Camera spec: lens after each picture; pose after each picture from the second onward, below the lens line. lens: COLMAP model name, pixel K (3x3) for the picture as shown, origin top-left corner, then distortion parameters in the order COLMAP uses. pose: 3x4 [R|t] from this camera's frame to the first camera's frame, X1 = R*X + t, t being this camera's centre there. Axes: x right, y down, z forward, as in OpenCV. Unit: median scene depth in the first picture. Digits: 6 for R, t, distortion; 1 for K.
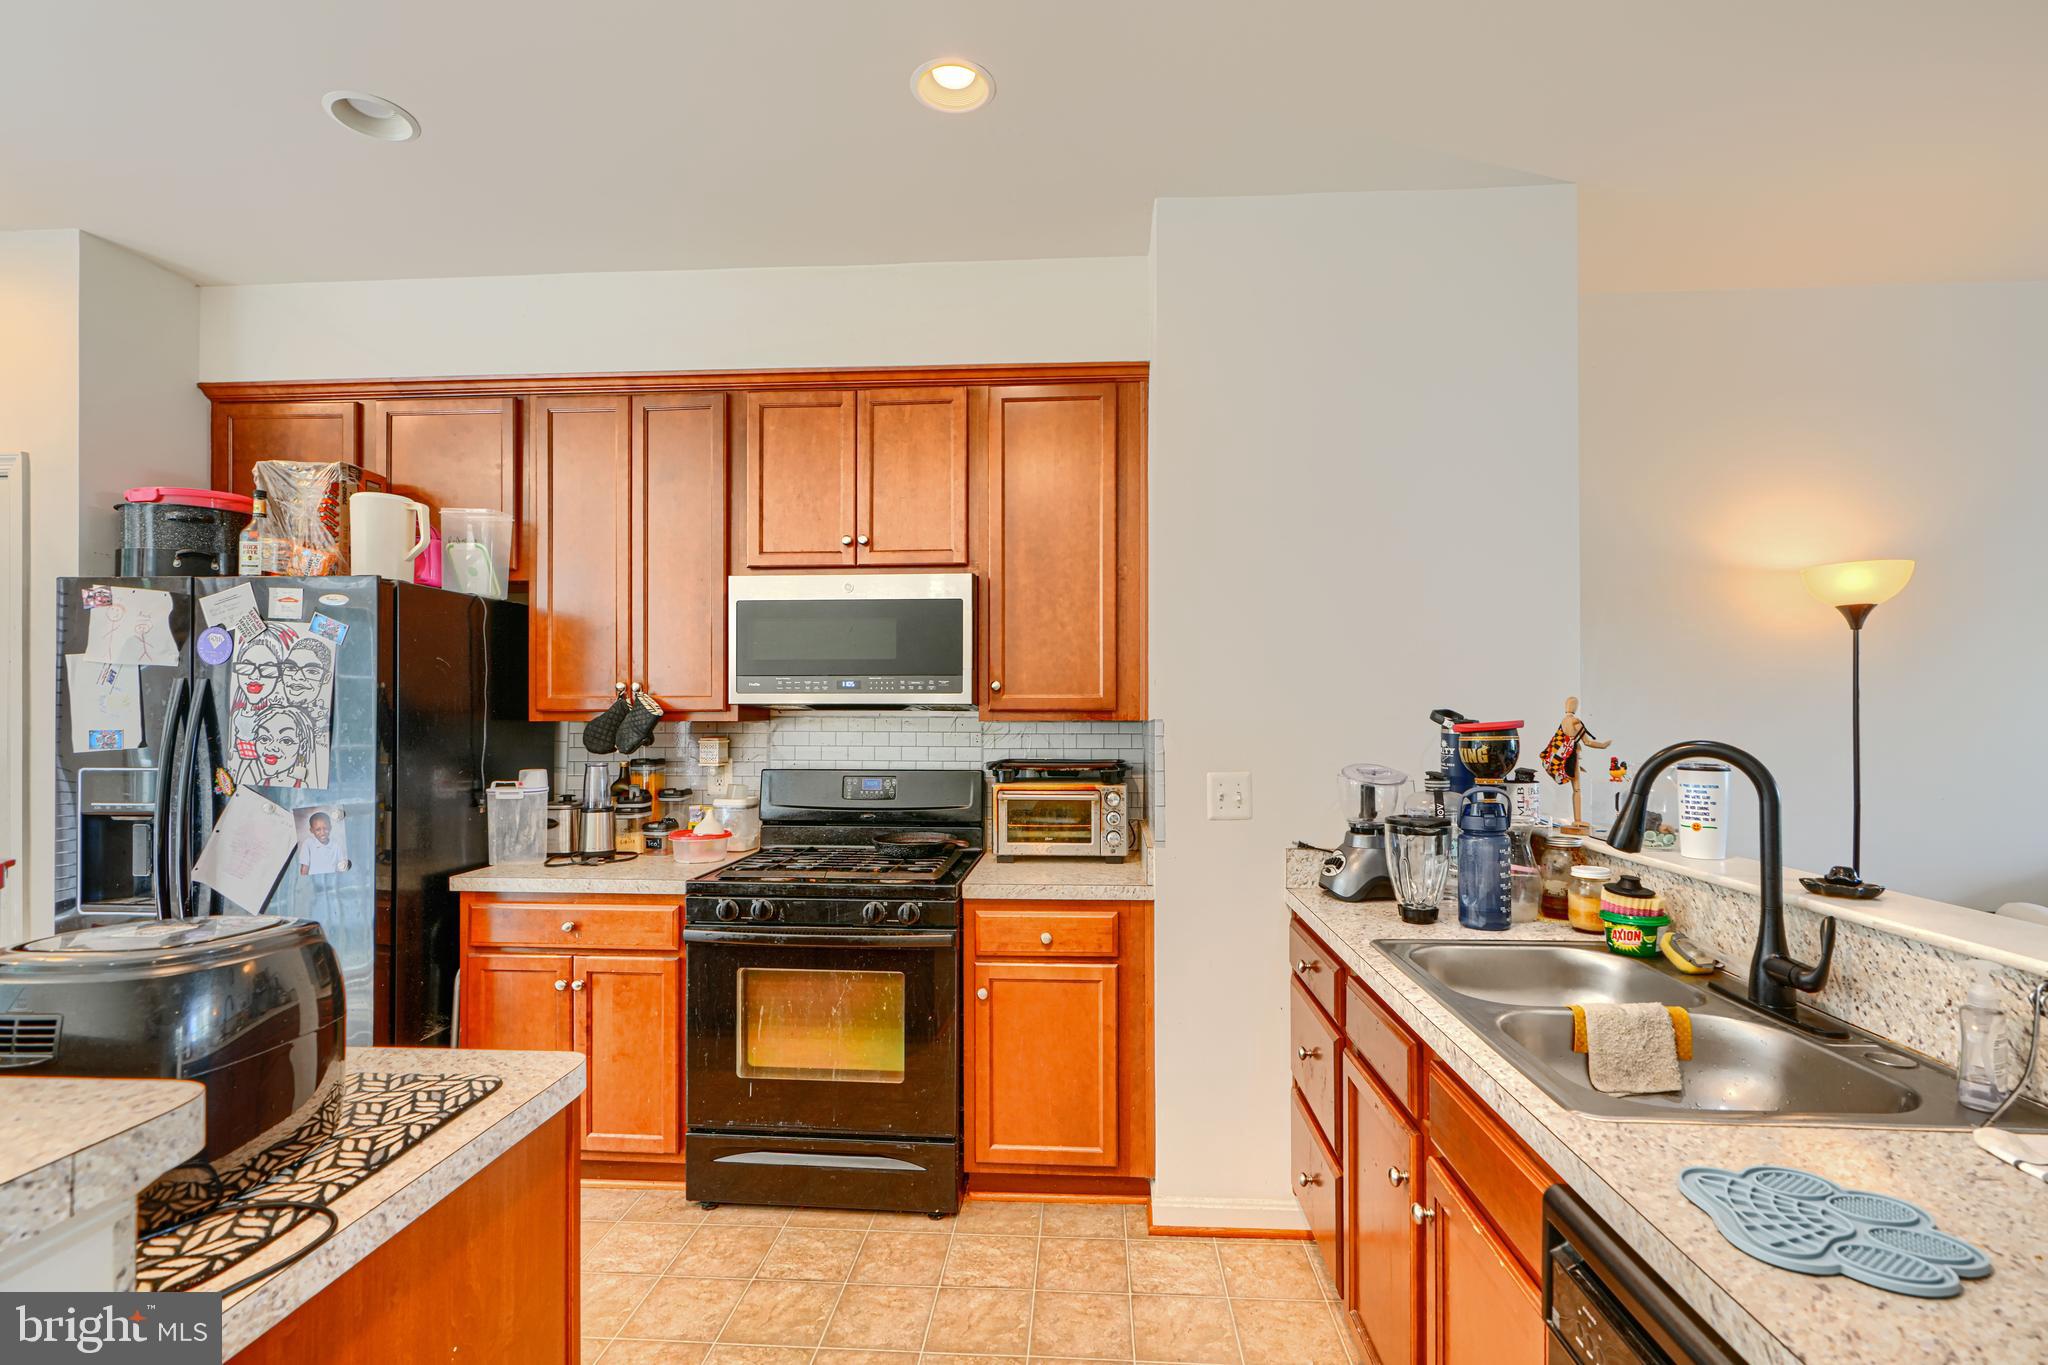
lens RADIAL K [[939.0, 0, 1025.8], [0, 939.0, 708.3], [0, 0, 1]] dist [0.000722, 0.000439]
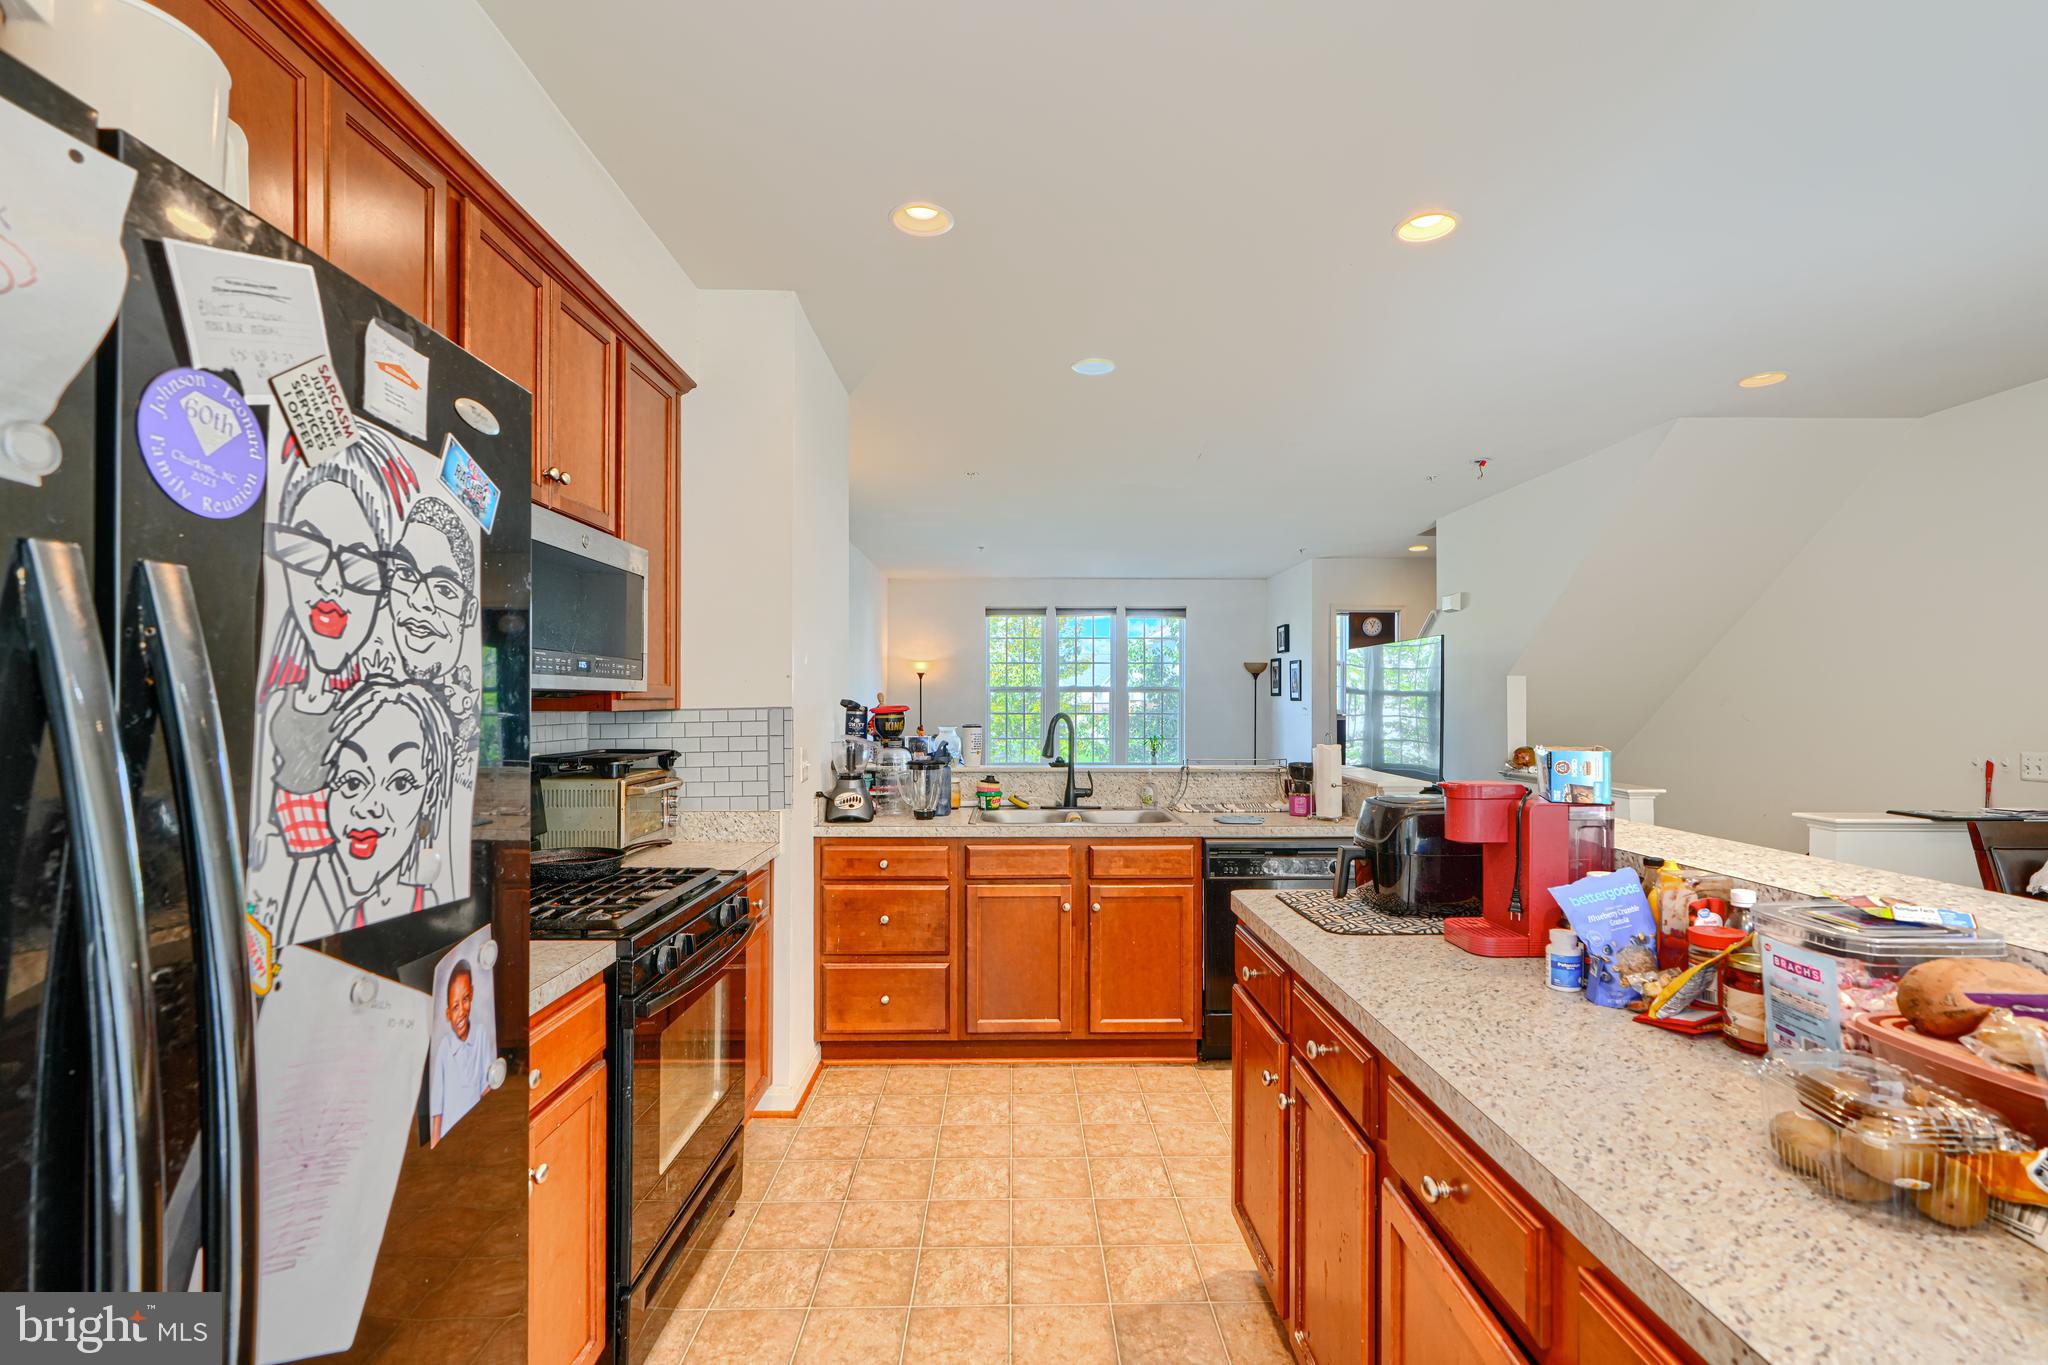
lens RADIAL K [[939.0, 0, 1025.8], [0, 939.0, 708.3], [0, 0, 1]] dist [0.000722, 0.000439]
pose [[-0.085130, -0.006747, 0.996347, -1.151889], [-0.006079, 0.999962, 0.006252, 0.004098], [-0.996351, -0.005525, -0.085167, 0.801101]]
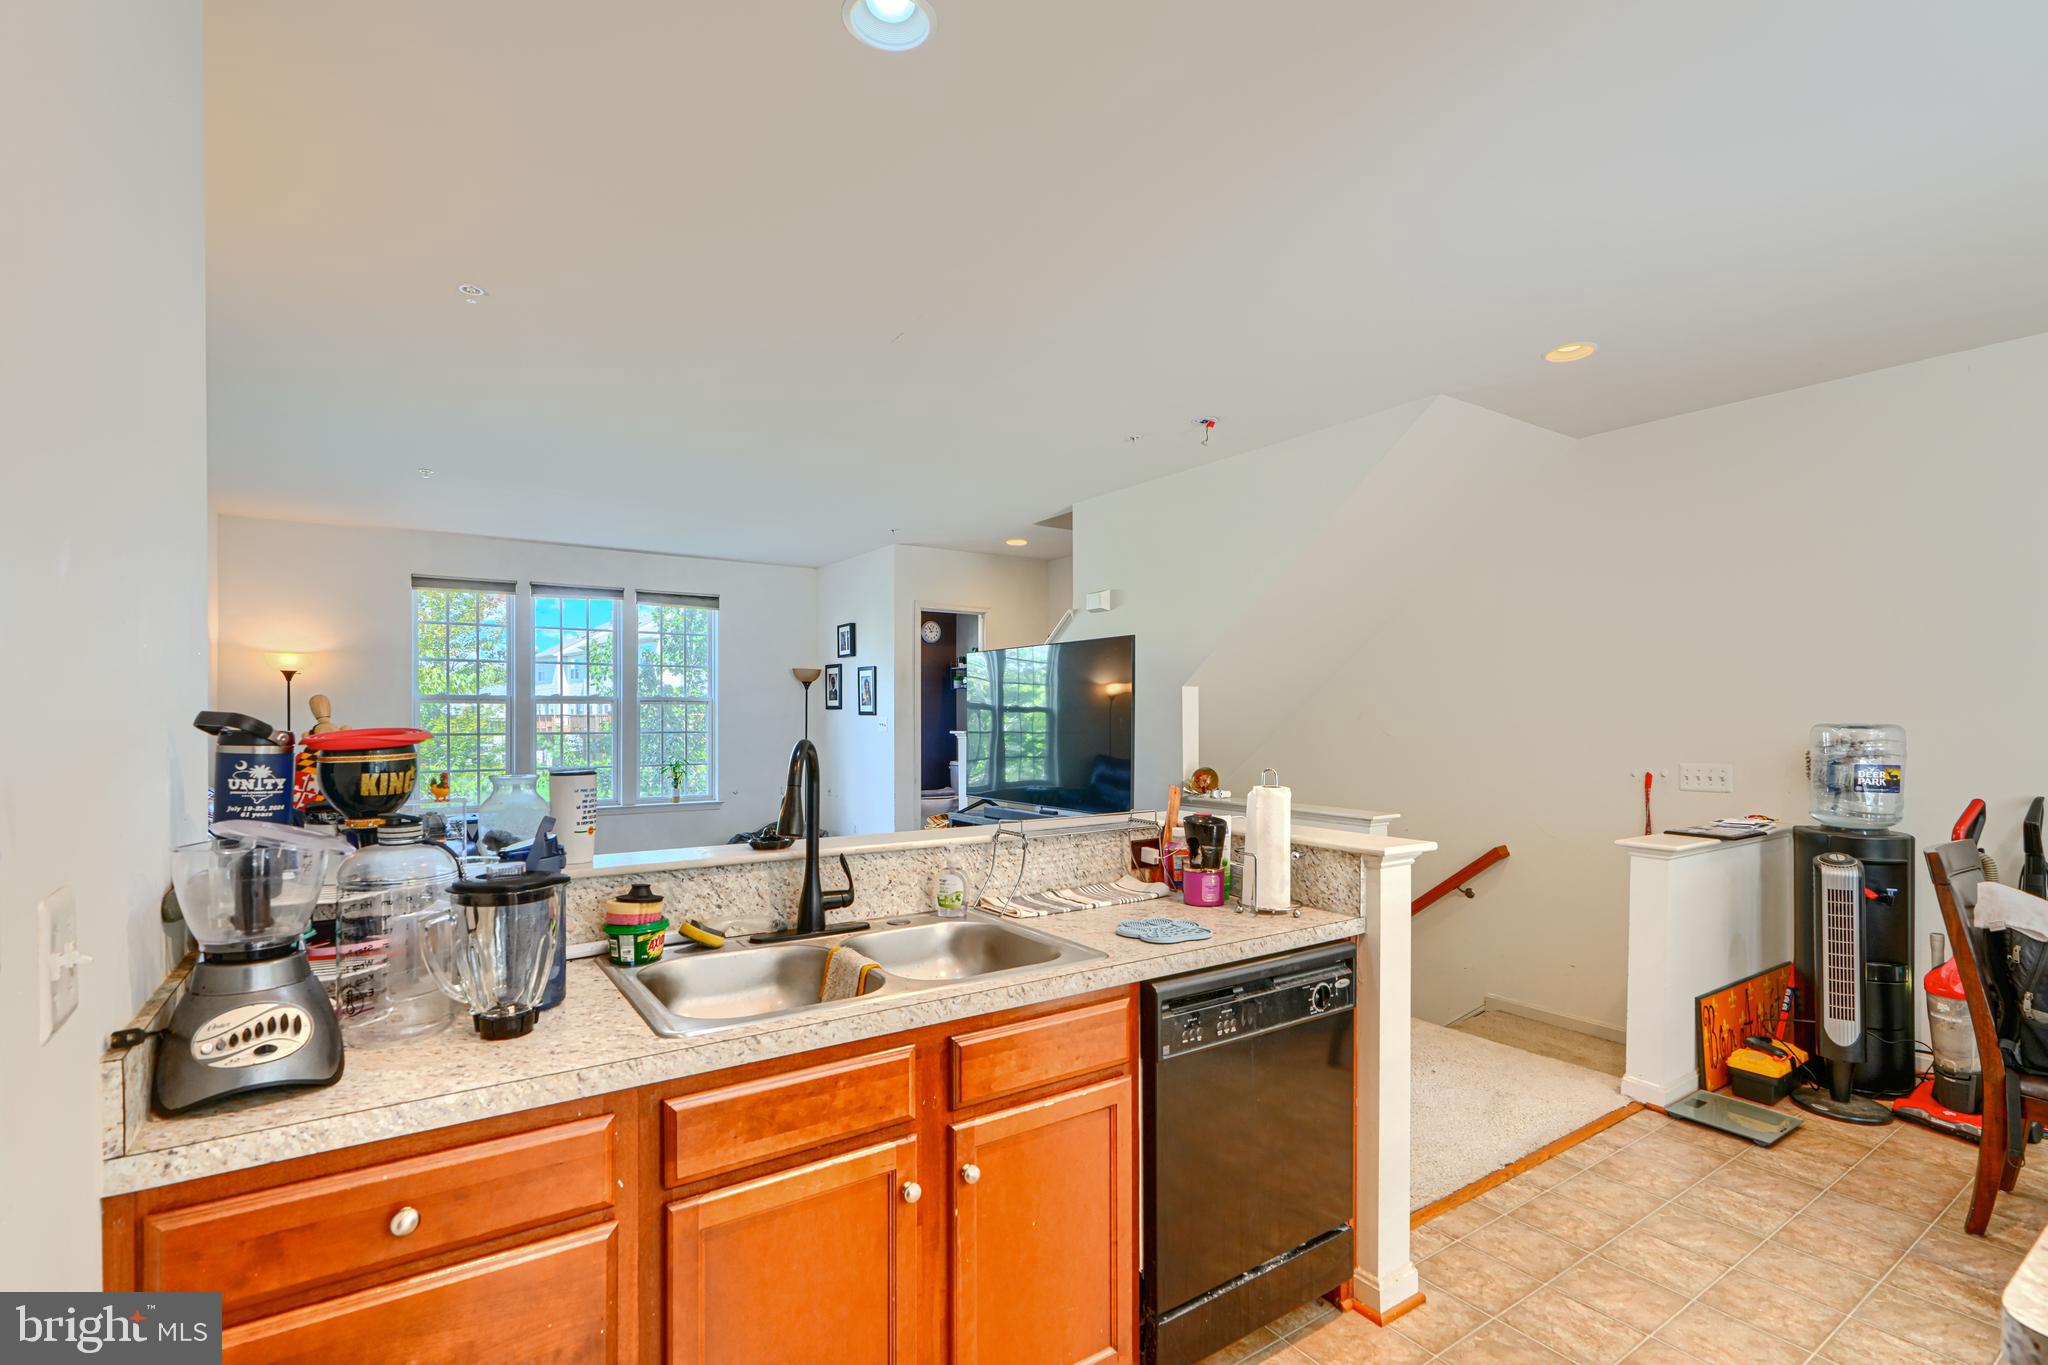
lens RADIAL K [[940.5, 0, 1030.0], [0, 940.5, 726.3], [0, 0, 1]] dist [0.001954, 0.000155]
pose [[-0.625043, -0.007548, 0.780554, -0.274097], [-0.003324, 0.999970, 0.007008, 0.004087], [-0.780583, 0.001786, -0.625049, 0.939630]]
